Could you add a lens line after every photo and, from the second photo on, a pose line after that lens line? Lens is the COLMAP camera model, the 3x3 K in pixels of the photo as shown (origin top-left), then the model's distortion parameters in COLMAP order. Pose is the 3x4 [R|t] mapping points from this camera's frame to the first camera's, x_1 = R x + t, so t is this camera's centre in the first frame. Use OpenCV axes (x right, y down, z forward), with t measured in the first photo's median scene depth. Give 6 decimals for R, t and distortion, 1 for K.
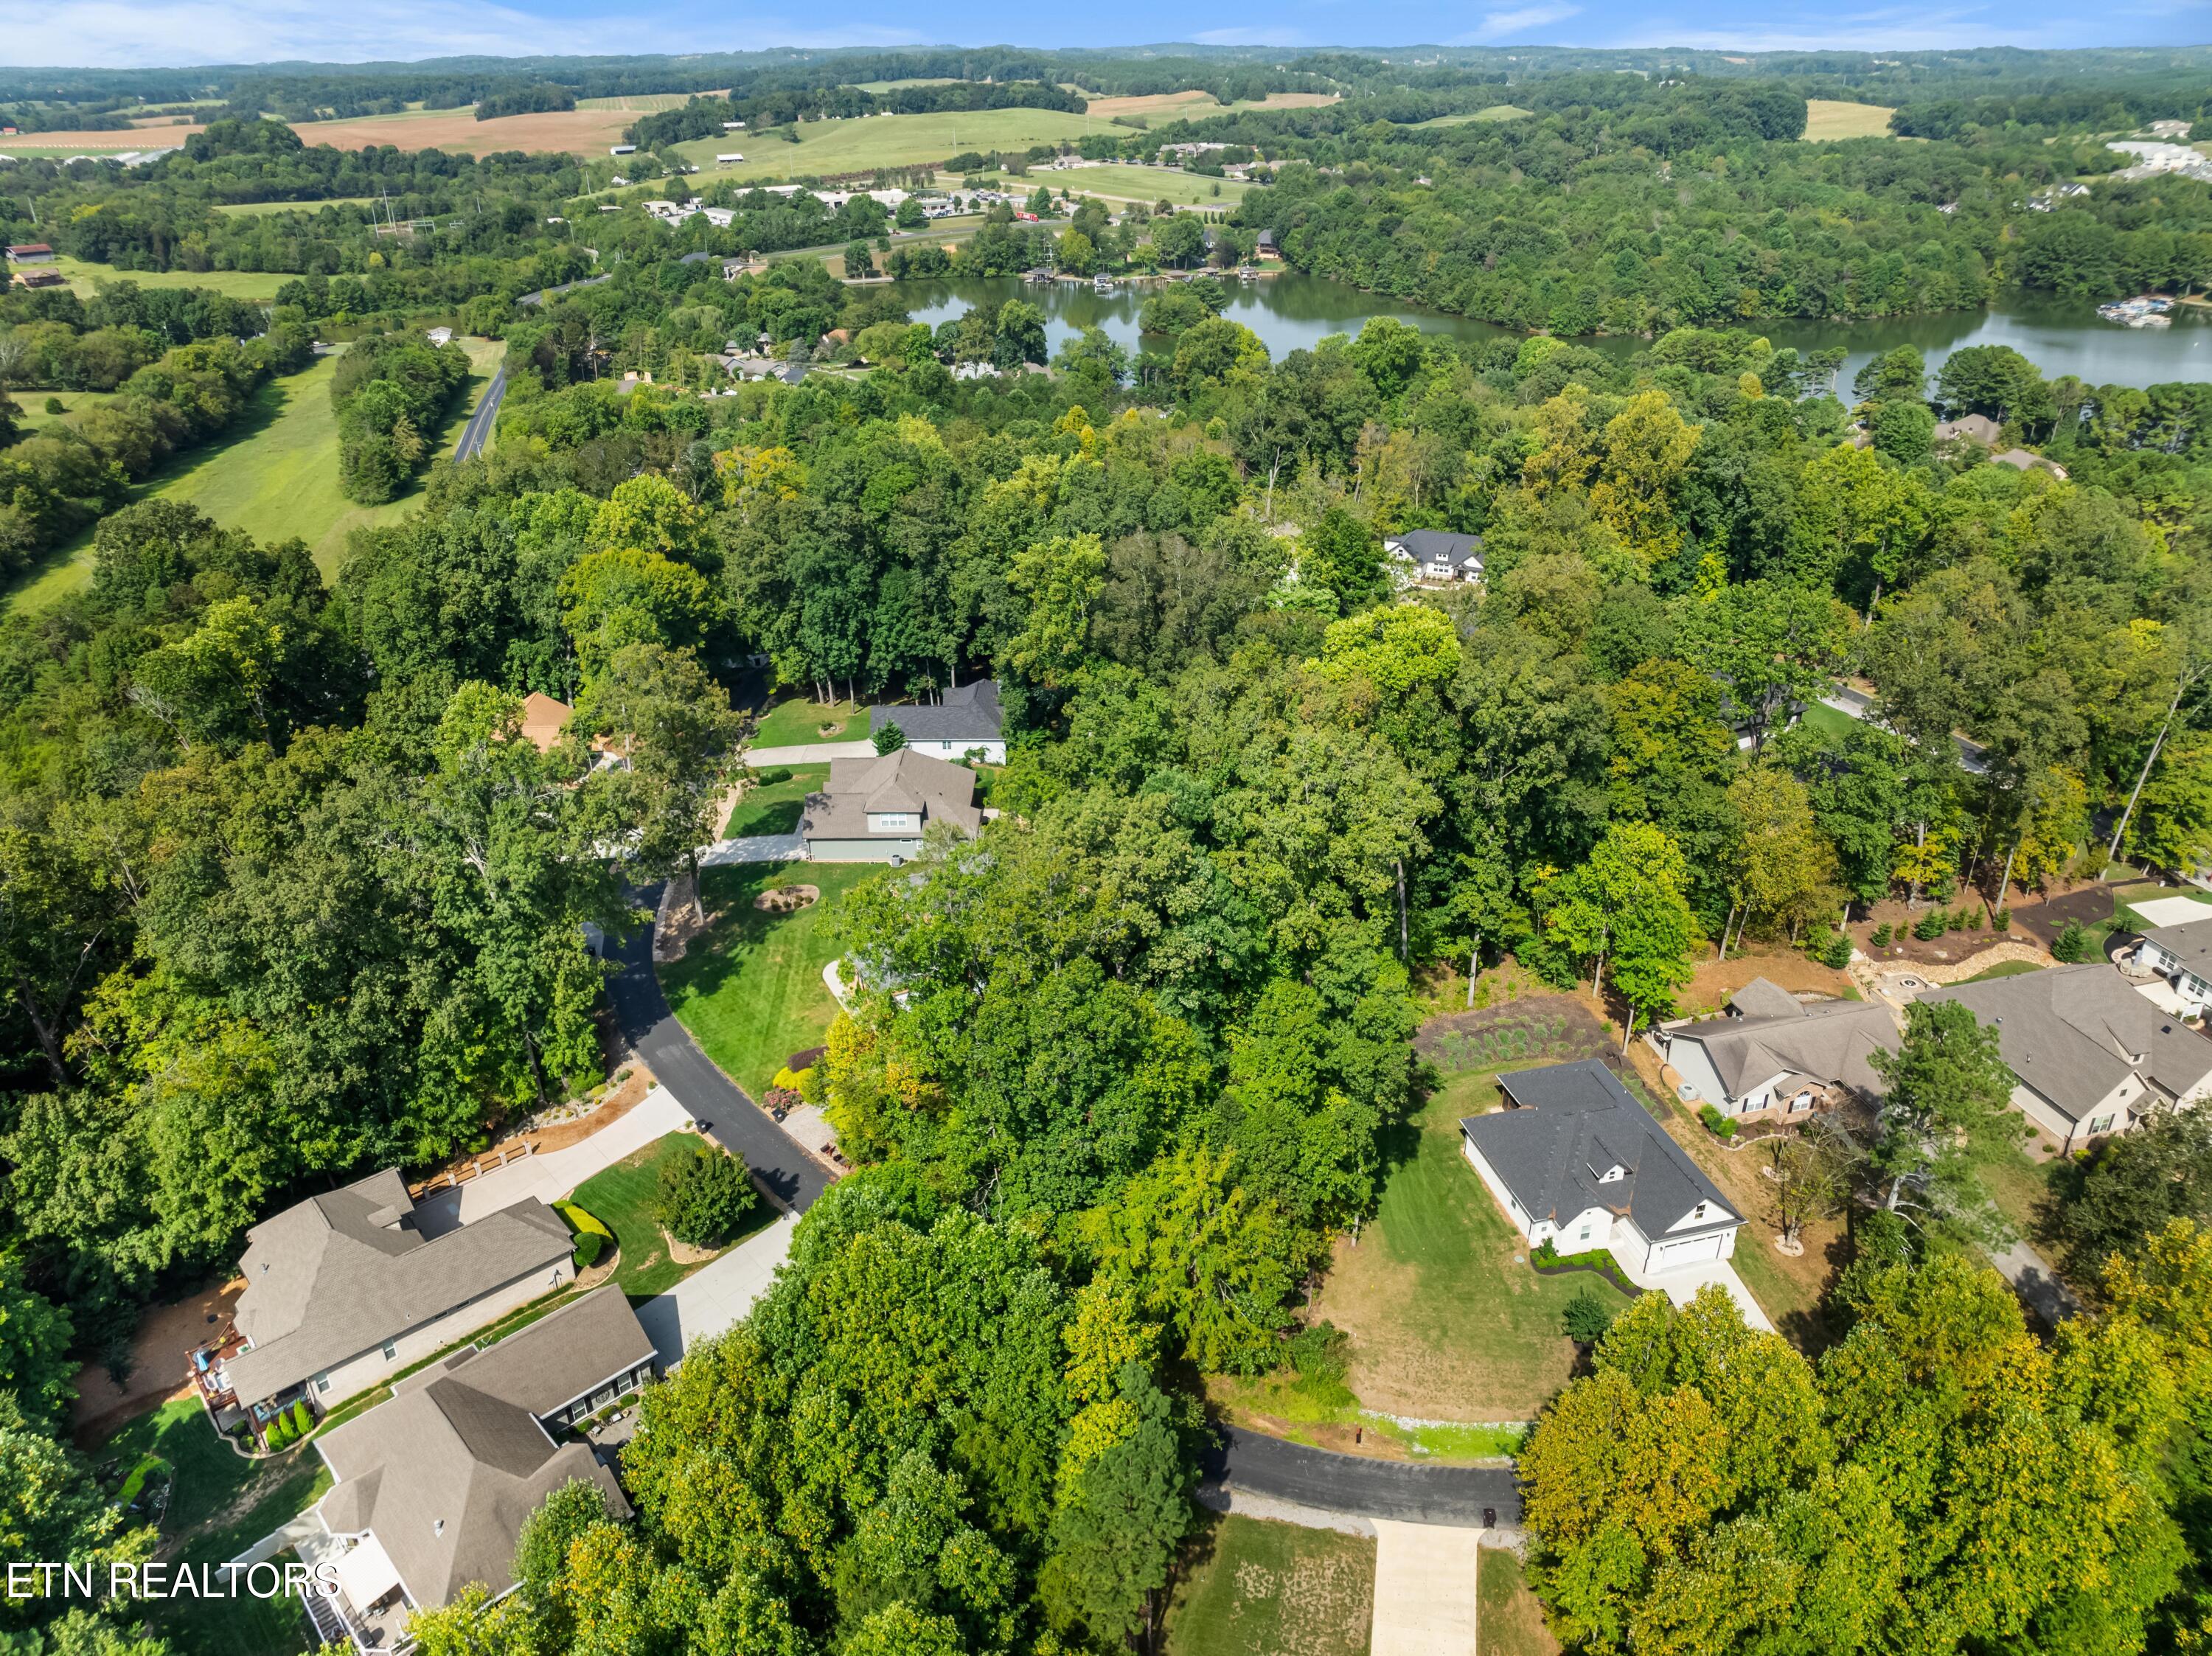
lens RADIAL K [[1547.8, 0, 1101.2], [0, 1547.8, 828.7], [0, 0, 1]] dist [-0.037606, -0.000691]
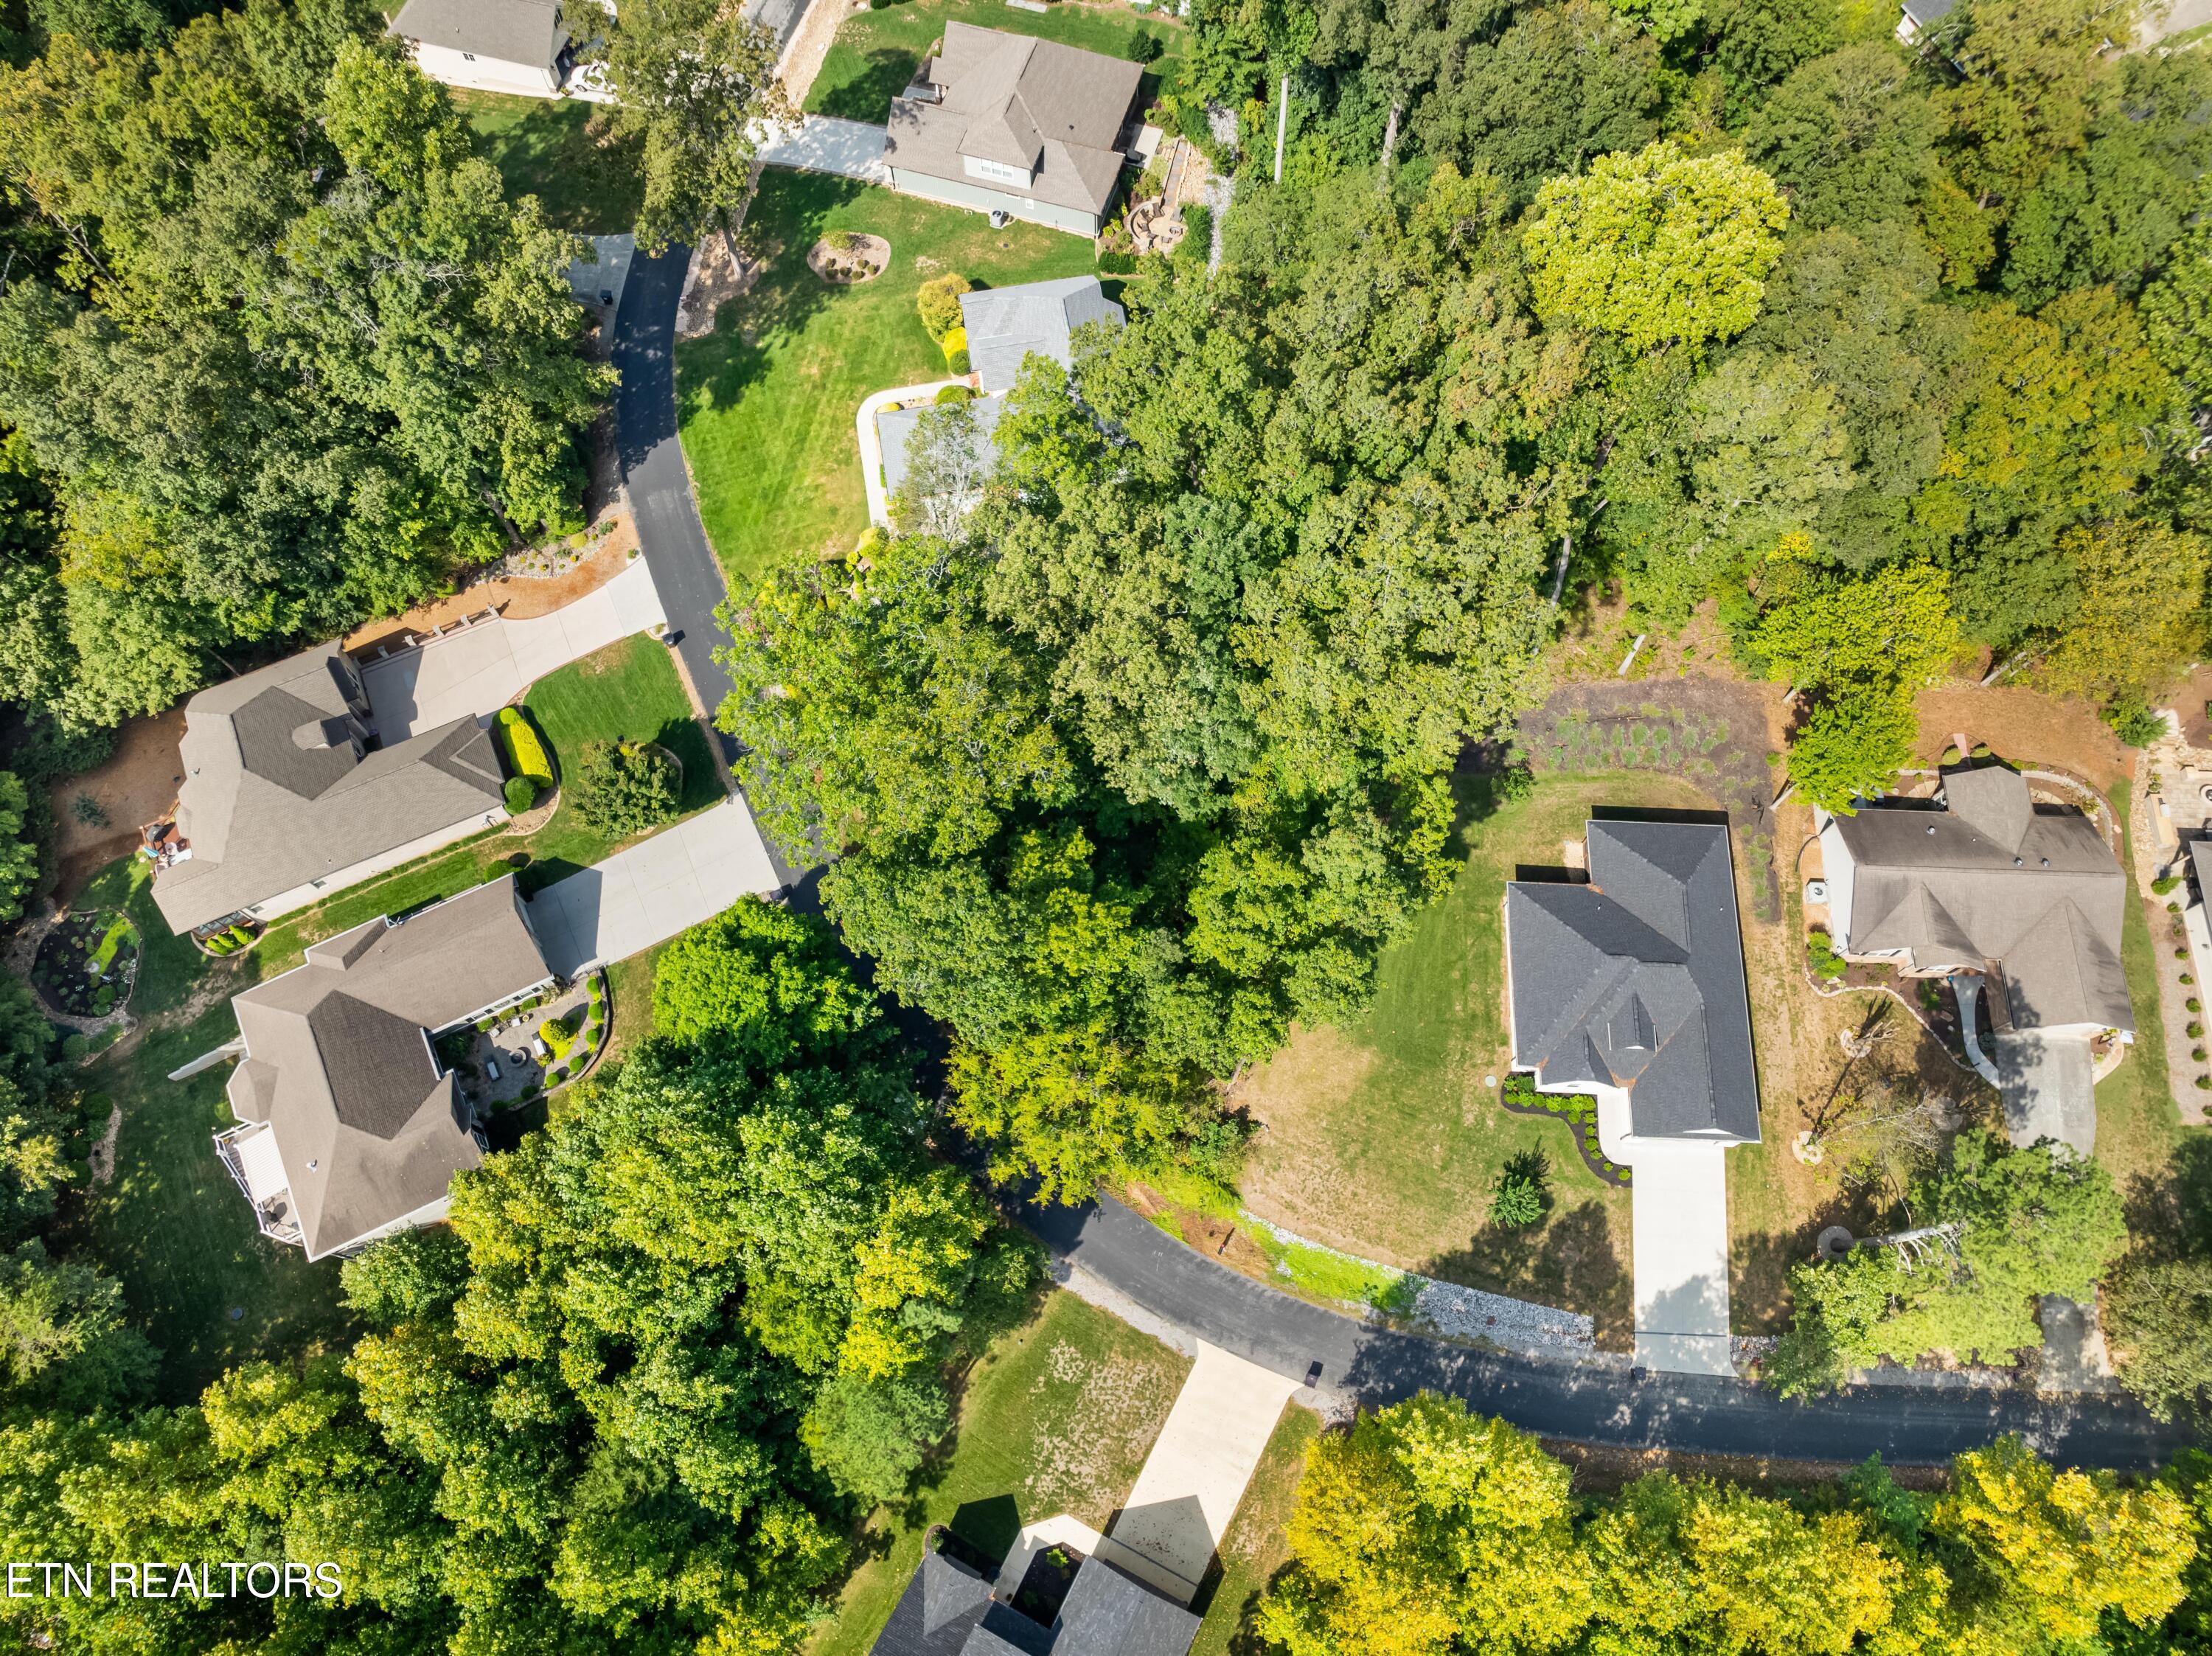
lens RADIAL K [[1547.8, 0, 1101.2], [0, 1547.8, 828.7], [0, 0, 1]] dist [-0.037606, -0.000691]
pose [[0.957745, 0.268522, -0.103057, 0.095455], [-0.134774, 0.735526, 0.663956, -0.336863], [0.254088, -0.622011, 0.740636, 0.328498]]
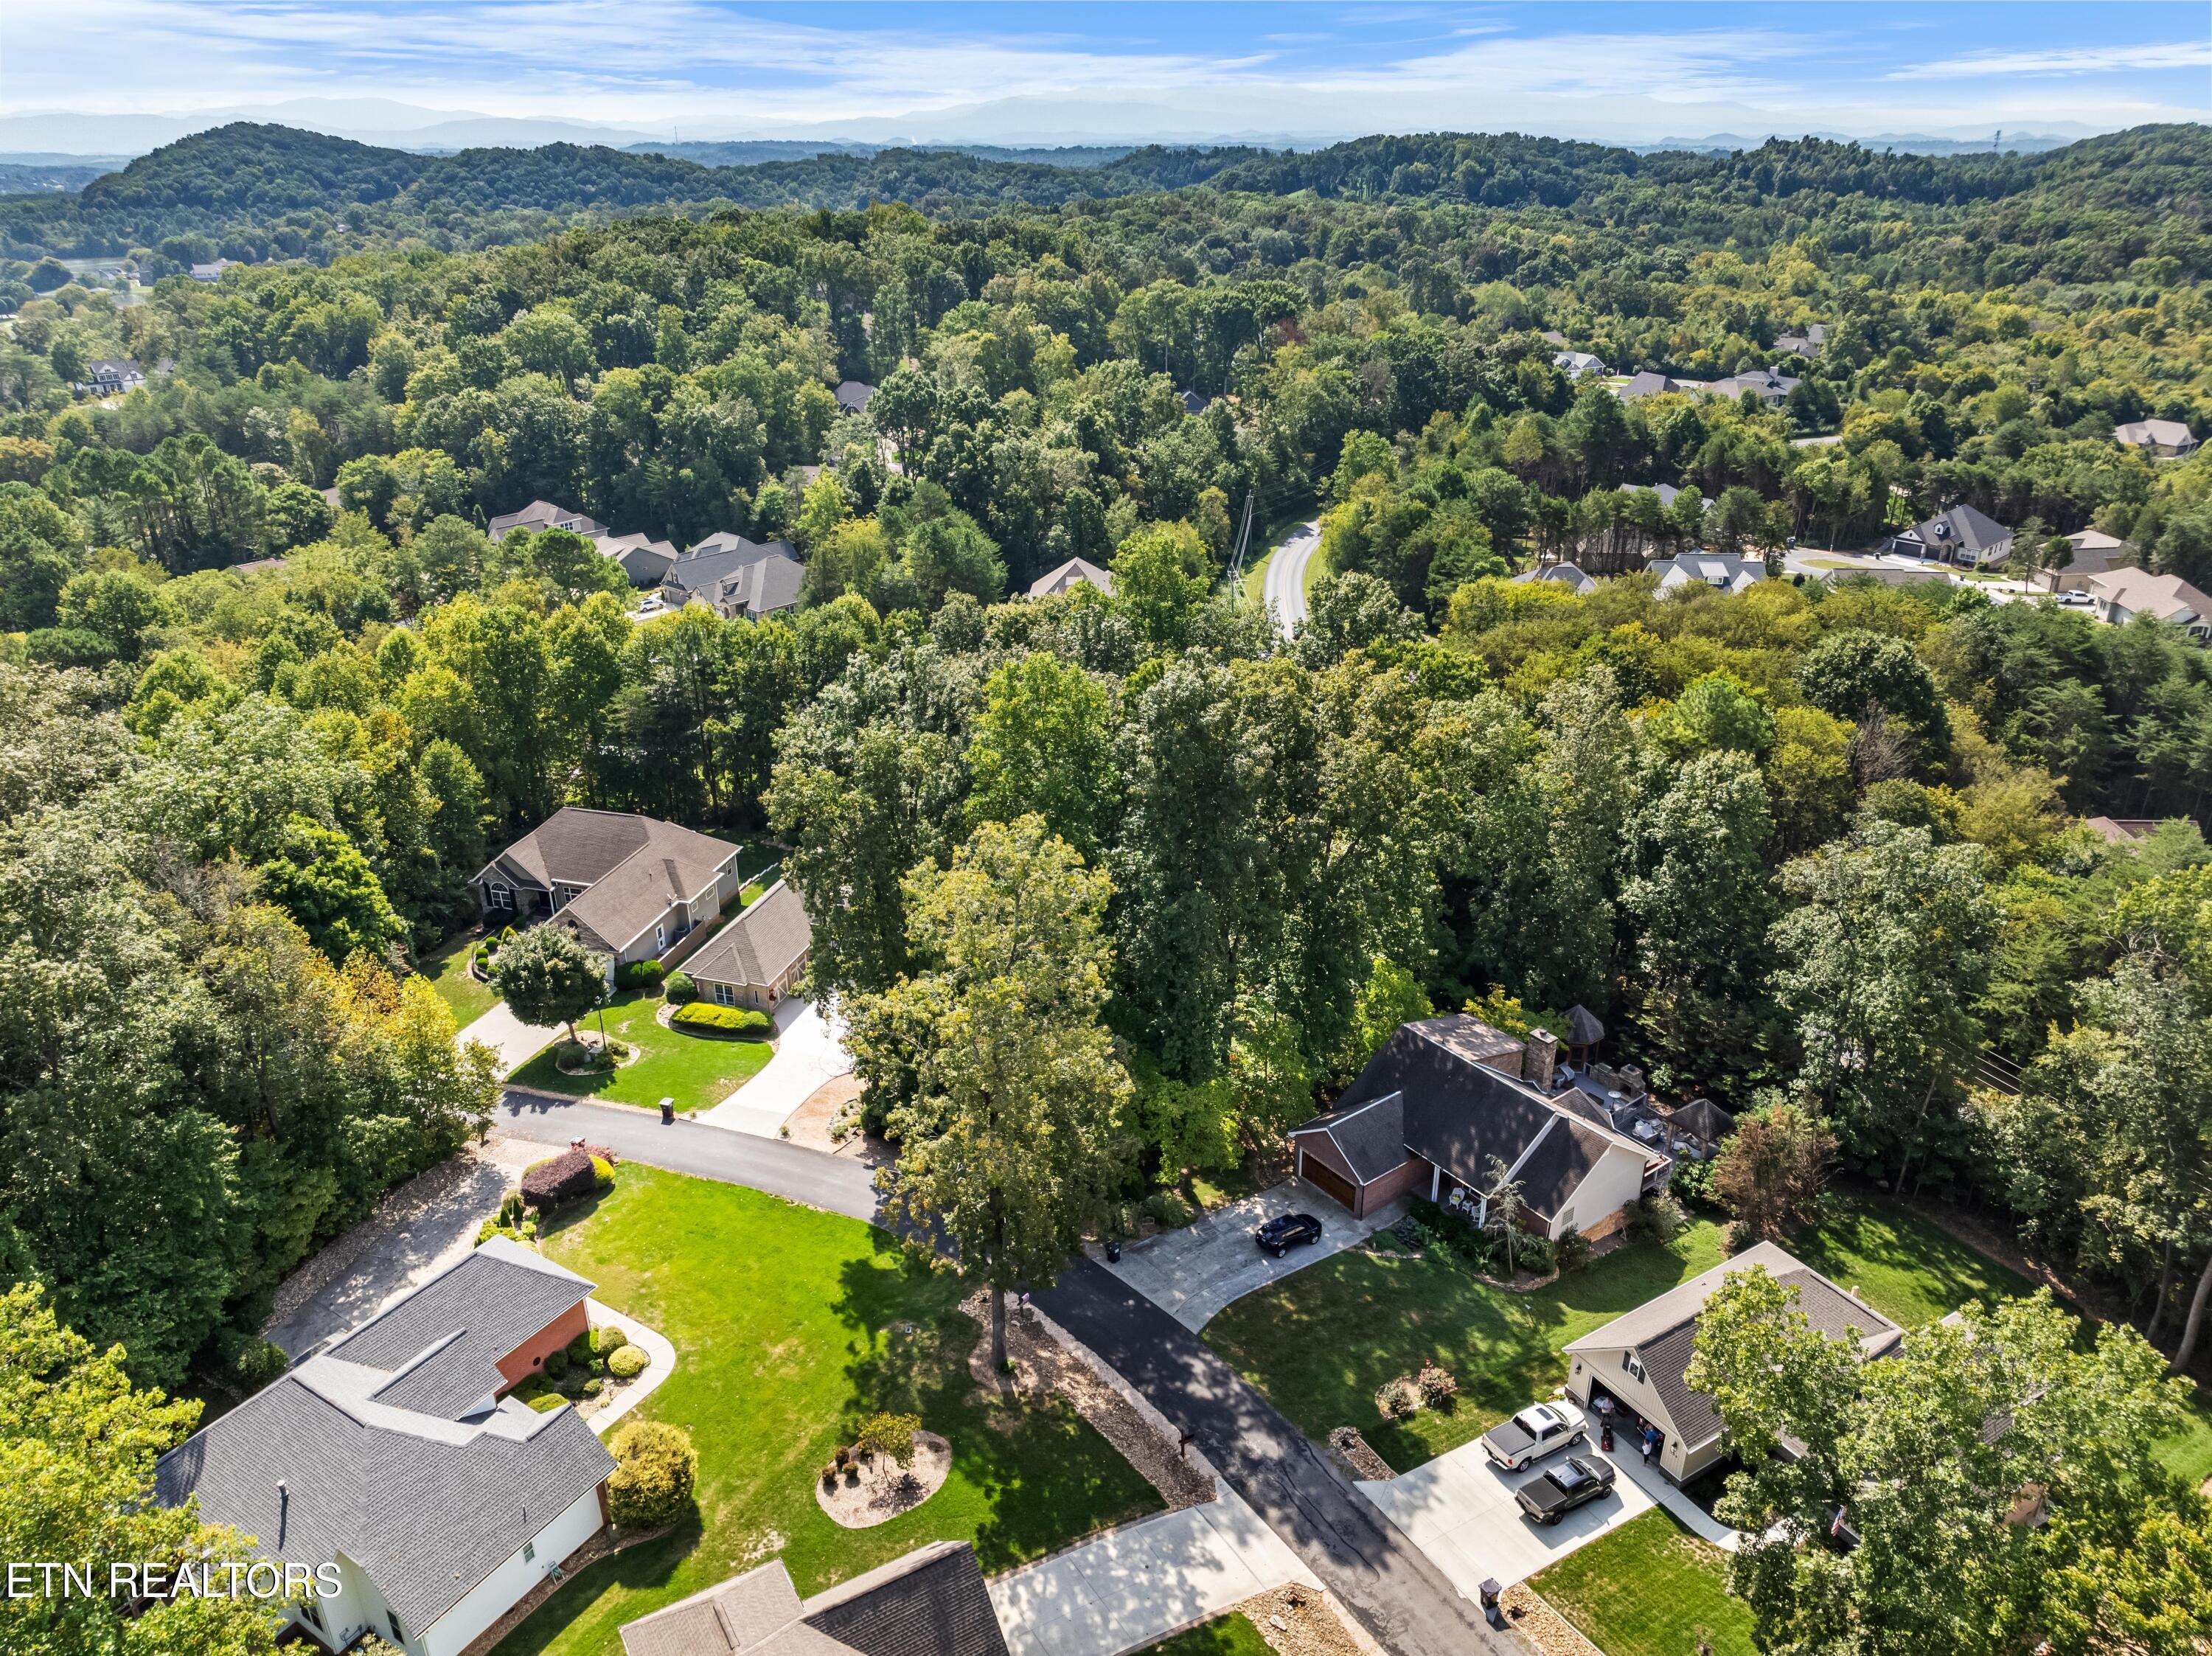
lens RADIAL K [[1558.2, 0, 1102.8], [0, 1558.2, 816.3], [0, 0, 1]] dist [-0.034715, -0.004092]
pose [[-0.855181, 0.226635, -0.466156, -0.109040], [-0.218529, 0.657862, 0.720738, -0.508568], [0.470011, 0.718230, -0.513065, 1.357798]]
